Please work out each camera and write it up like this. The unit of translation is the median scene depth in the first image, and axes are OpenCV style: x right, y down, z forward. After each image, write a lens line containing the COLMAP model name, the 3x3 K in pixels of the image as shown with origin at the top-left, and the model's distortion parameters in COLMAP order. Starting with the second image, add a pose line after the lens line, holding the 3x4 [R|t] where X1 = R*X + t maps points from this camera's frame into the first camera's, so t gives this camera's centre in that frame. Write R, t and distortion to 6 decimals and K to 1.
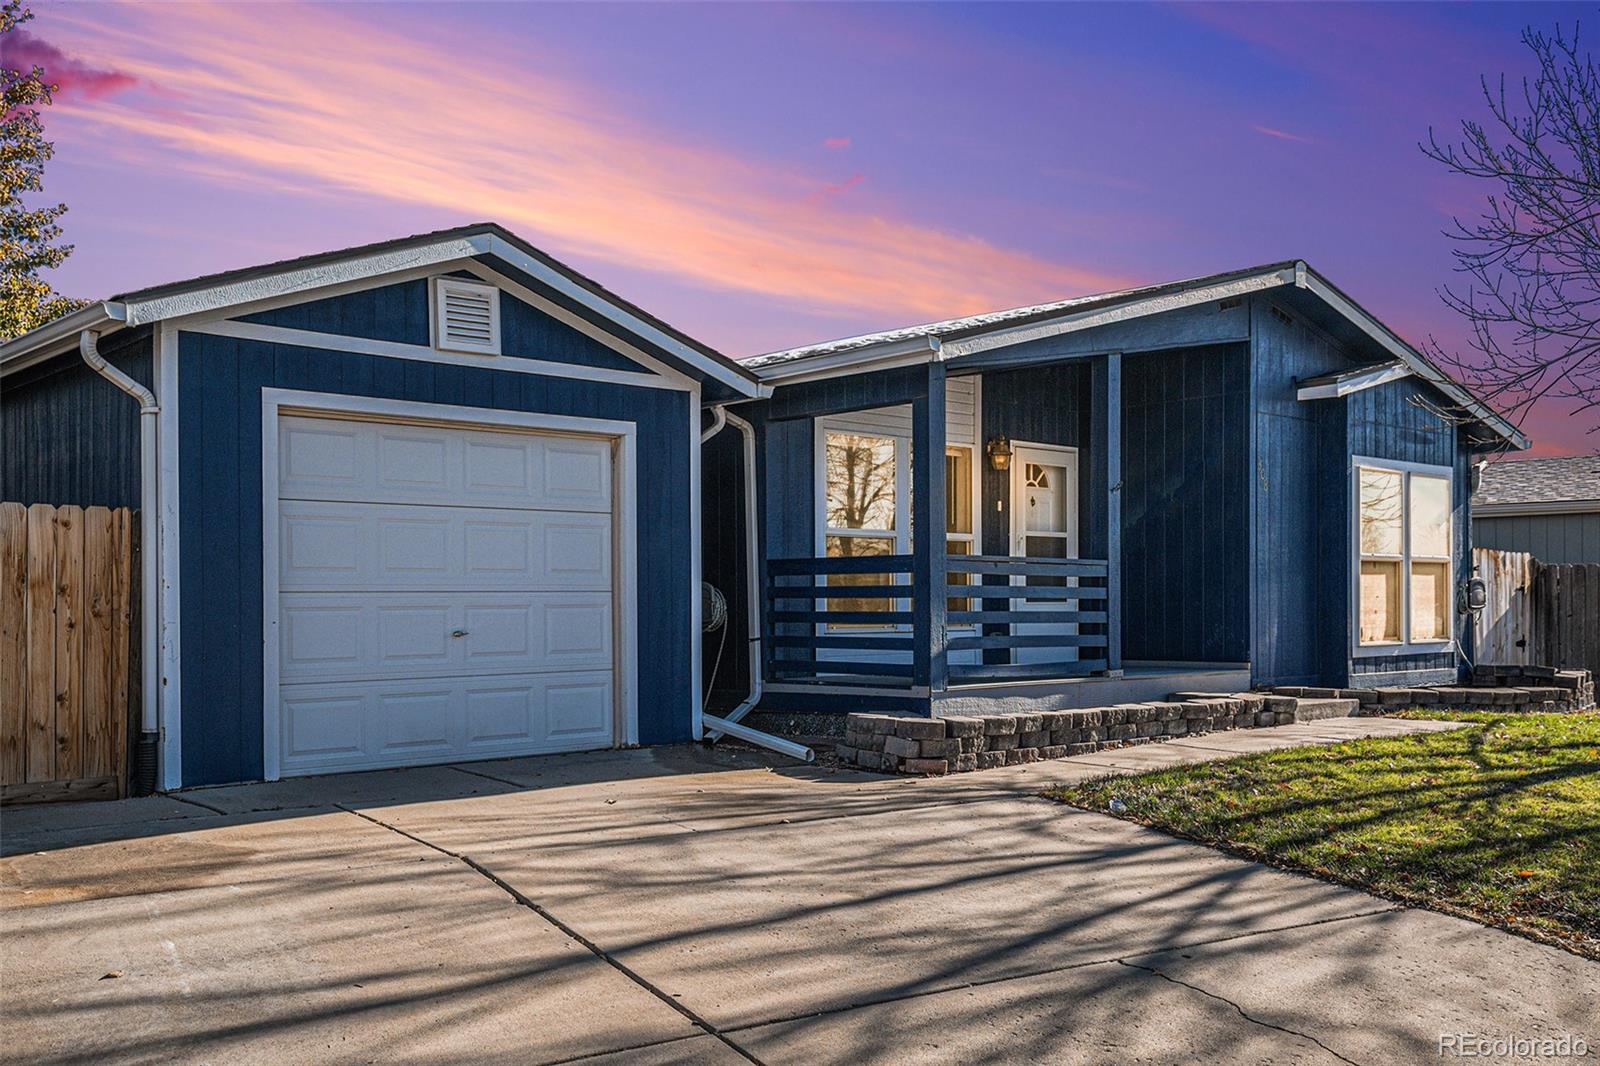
lens RADIAL K [[1630.5, 0, 799.9], [0, 1630.5, 542.4], [0, 0, 1]] dist [0.043638, 0.000000]
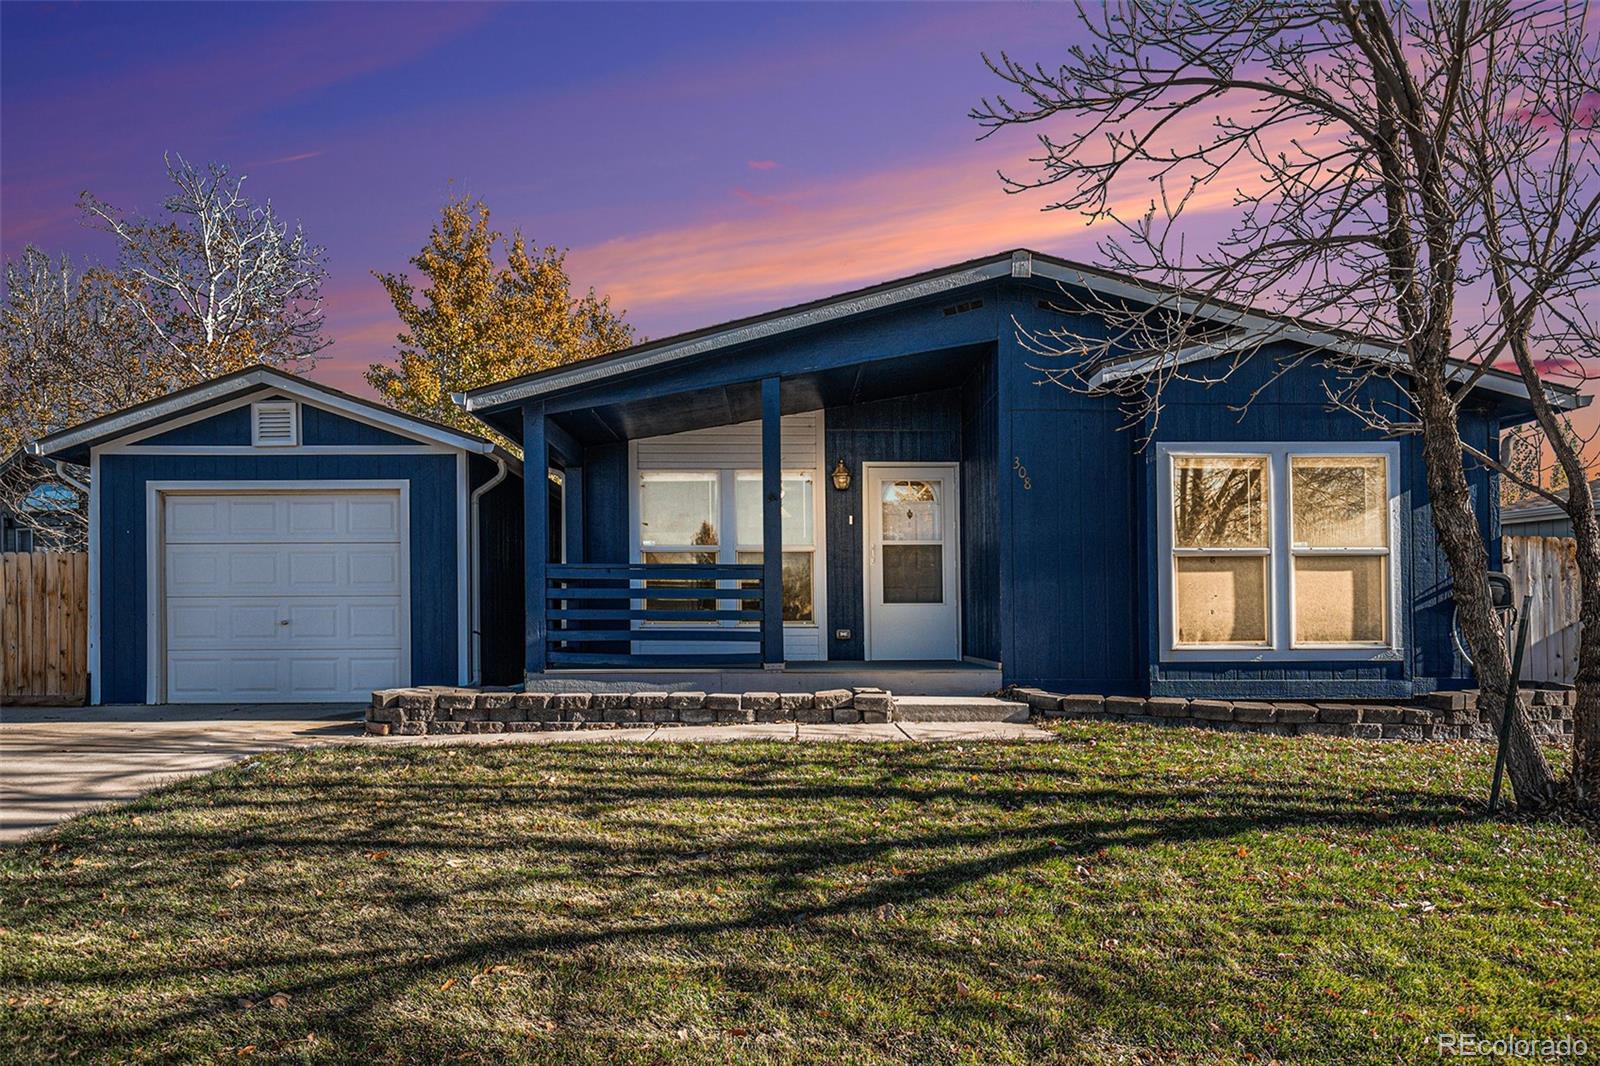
lens RADIAL K [[1058.6, 0, 799.8], [0, 1058.6, 578.0], [0, 0, 1]] dist [0.003735, -0.001624]
pose [[0.707182, -0.020462, -0.706735, 0.848709], [0.025627, 0.999666, -0.003300, 0.027504], [0.706567, -0.015778, 0.707470, 0.599495]]
